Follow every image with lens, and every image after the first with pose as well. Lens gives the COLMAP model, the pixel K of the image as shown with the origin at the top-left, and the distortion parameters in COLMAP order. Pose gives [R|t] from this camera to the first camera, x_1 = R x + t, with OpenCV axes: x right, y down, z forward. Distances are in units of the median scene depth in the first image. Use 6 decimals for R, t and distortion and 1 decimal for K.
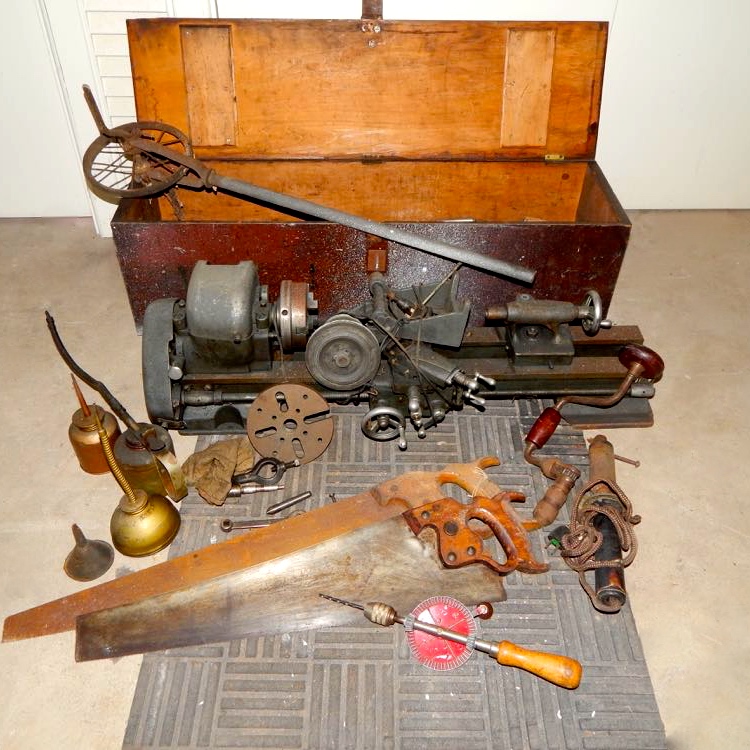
lens RADIAL K [[734.6, 0, 380.2], [0, 734.6, 369.6], [0, 0, 1]] dist [0.013616, 0.000000]
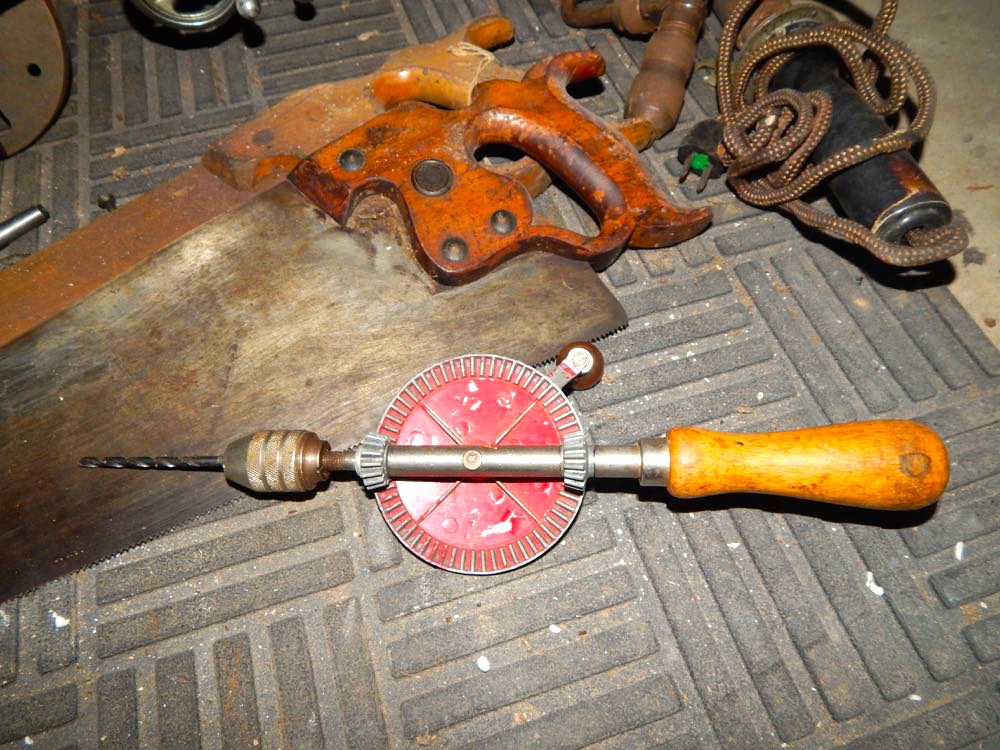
lens RADIAL K [[719.0, 0, 498.6], [0, 719.0, 373.8], [0, 0, 1]] dist [0.010362, -0.015476]
pose [[0.952273, -0.275594, 0.131239, 0.050507], [0.233327, 0.934403, 0.269164, 0.197479], [-0.196810, -0.225696, 0.954111, 0.583851]]
